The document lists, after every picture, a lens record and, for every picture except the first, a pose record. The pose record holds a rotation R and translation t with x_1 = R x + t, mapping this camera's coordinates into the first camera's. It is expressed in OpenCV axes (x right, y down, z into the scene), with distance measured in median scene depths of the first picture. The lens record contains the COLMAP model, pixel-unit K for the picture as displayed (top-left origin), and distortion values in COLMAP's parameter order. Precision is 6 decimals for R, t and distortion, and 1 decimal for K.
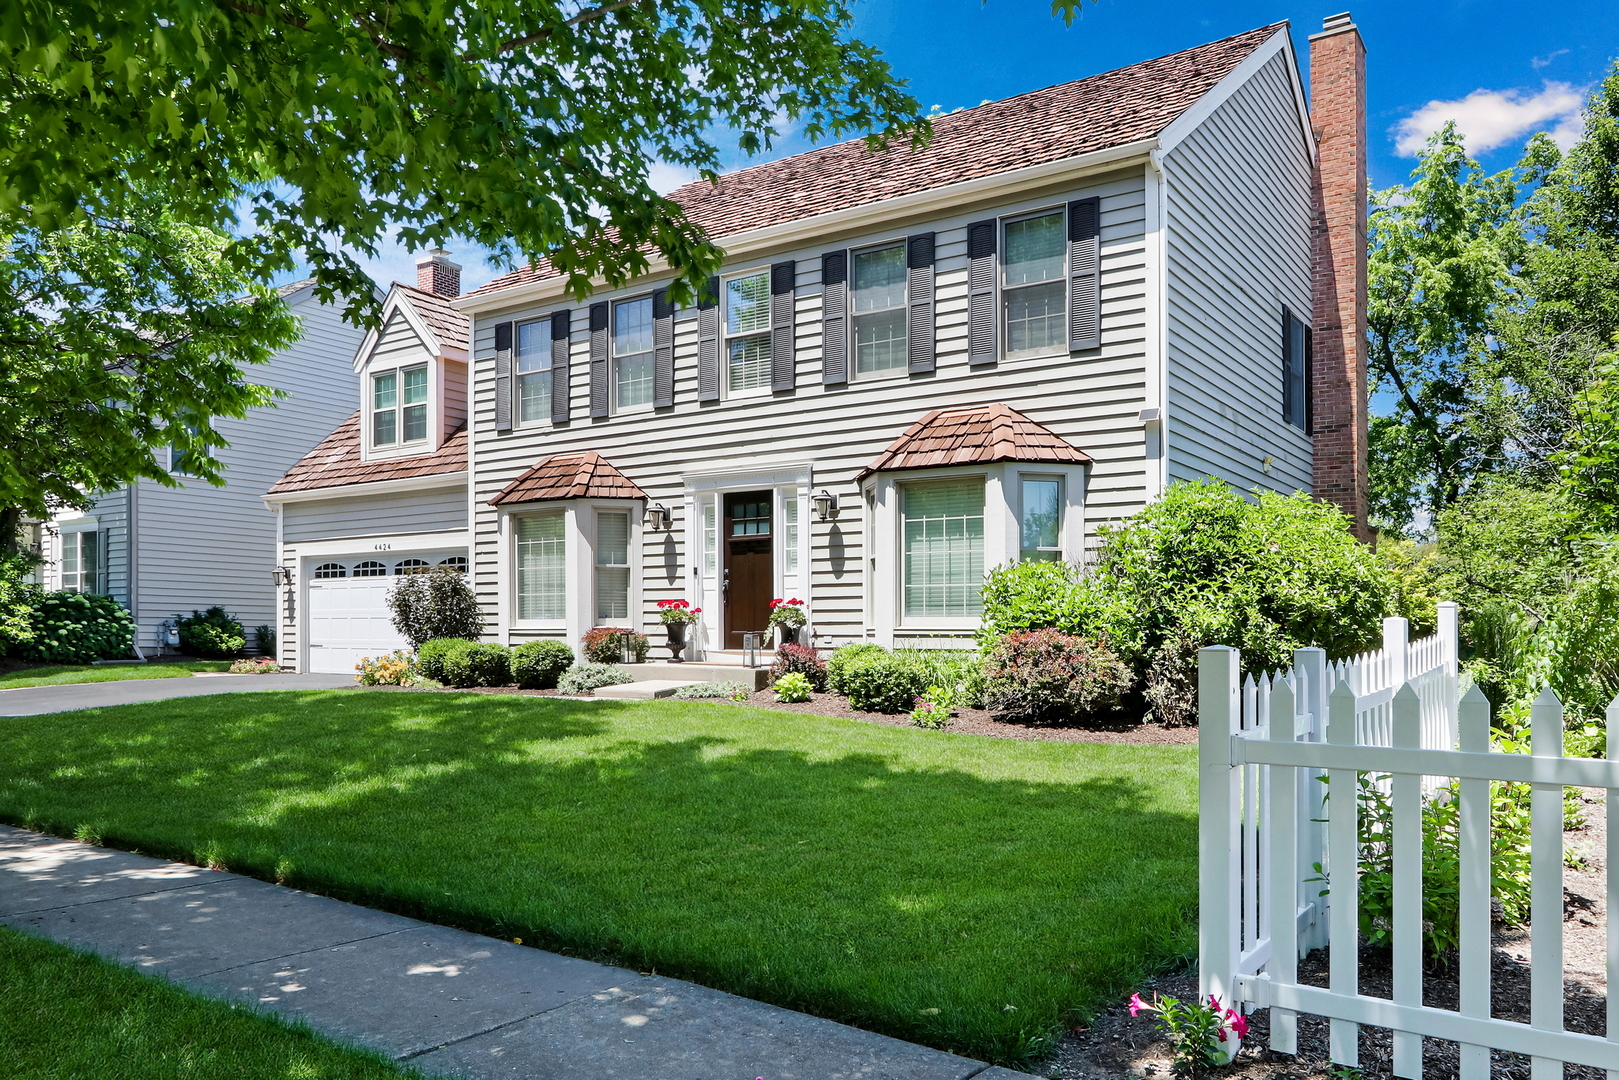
lens RADIAL K [[988.5, 0, 954.3], [0, 988.5, 576.3], [0, 0, 1]] dist [-0.000033, 0.002040]
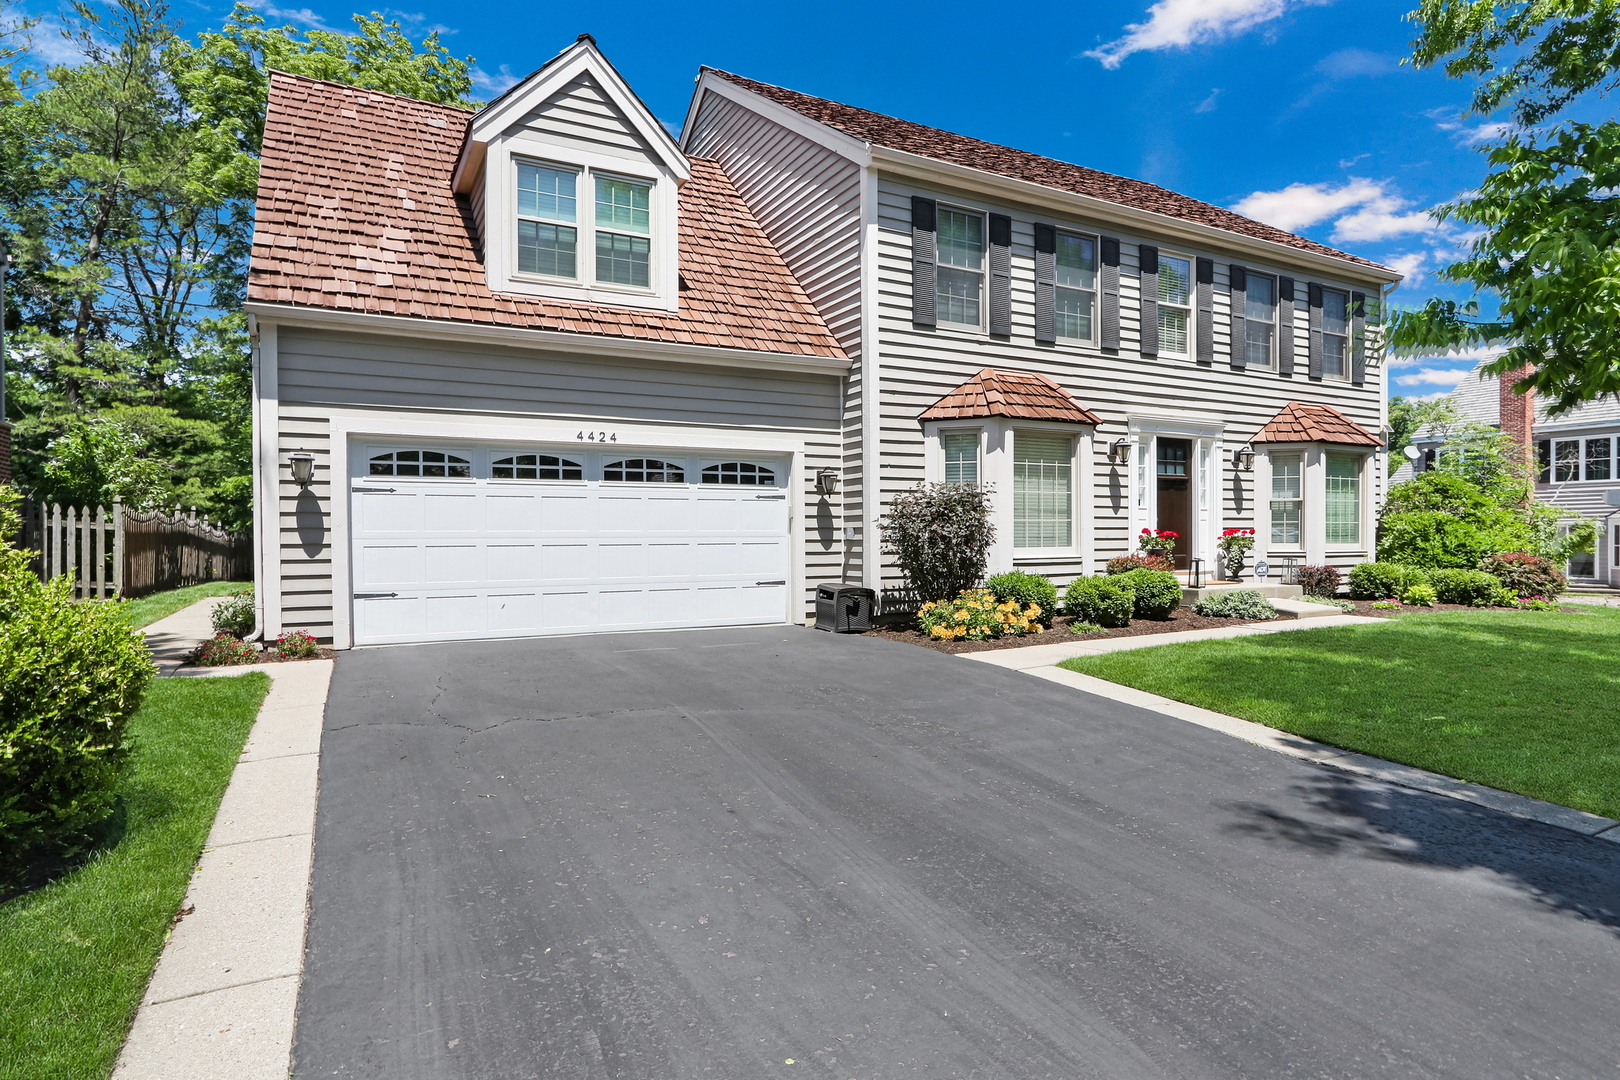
lens RADIAL K [[957.1, 0, 811.3], [0, 957.1, 524.0], [0, 0, 1]] dist [-0.034899, 0.000417]
pose [[0.556097, 0.023112, 0.830796, -1.378722], [-0.029484, 0.999533, -0.008070, 0.039207], [-0.830594, -0.020007, 0.556519, 0.711923]]
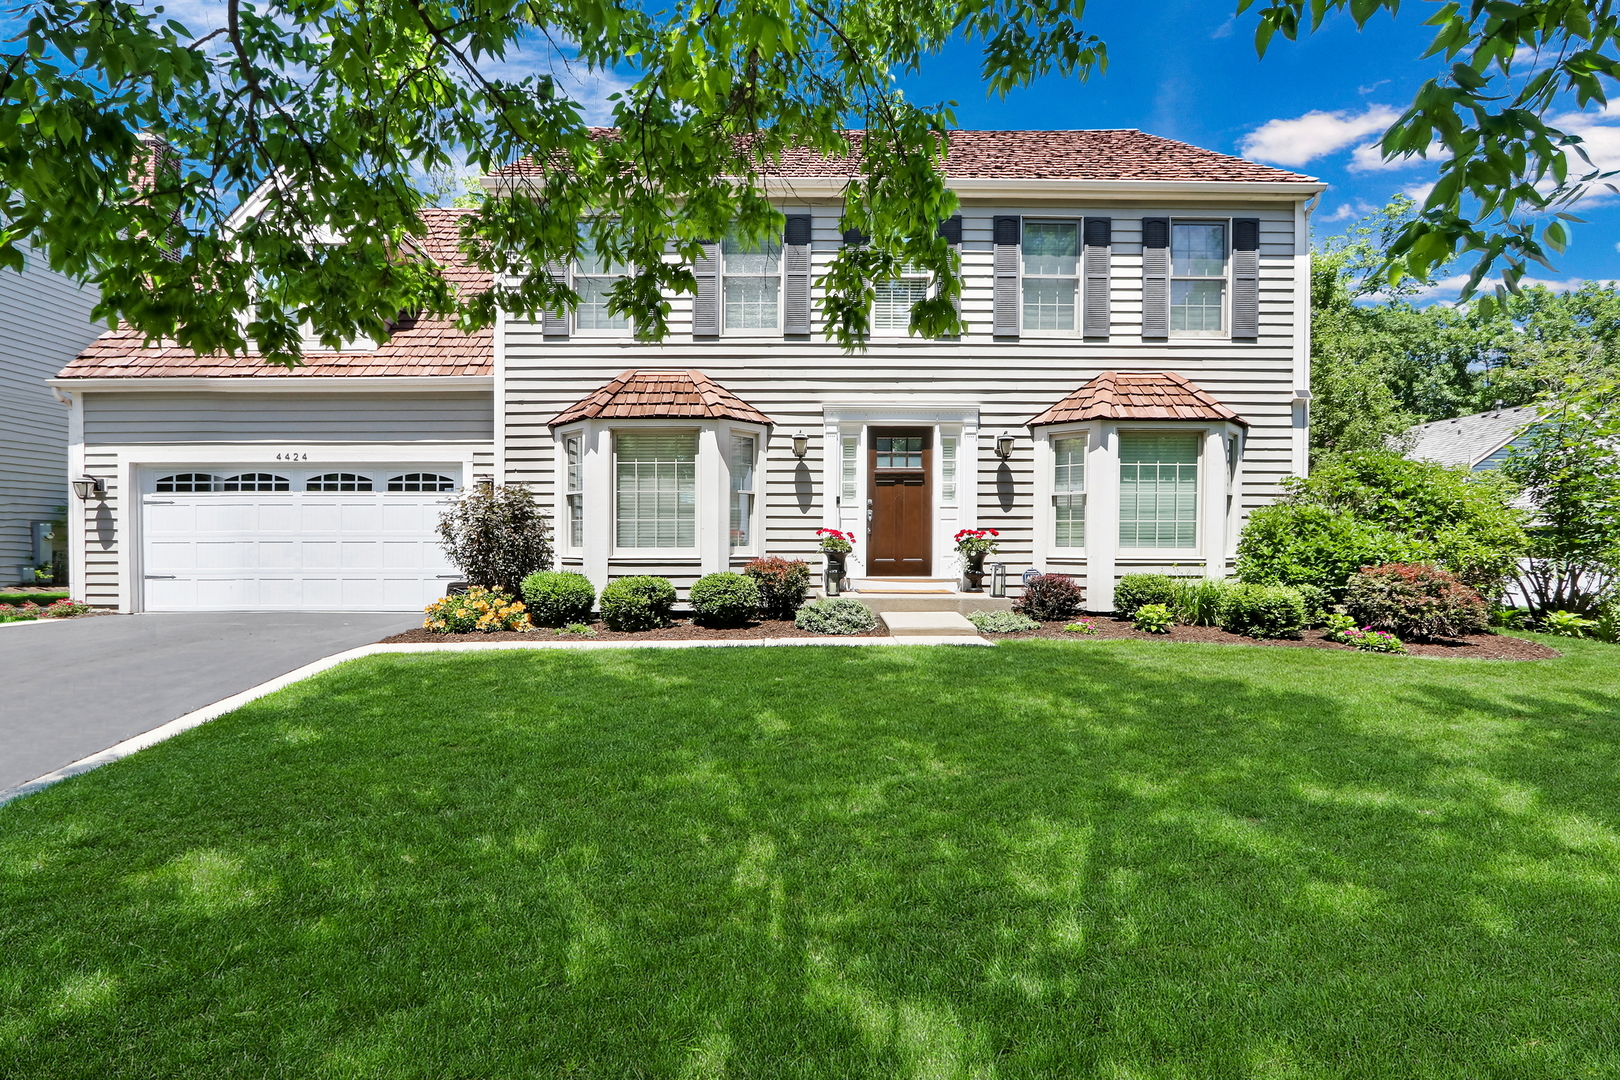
lens RADIAL K [[742.2, 0, 811.3], [0, 742.2, 534.6], [0, 0, 1]] dist [-0.017053, -0.000101]
pose [[0.886951, 0.015797, 0.461594, -0.645580], [-0.026760, 0.999494, 0.017214, 0.018040], [-0.461088, -0.027620, 0.886924, 0.334774]]
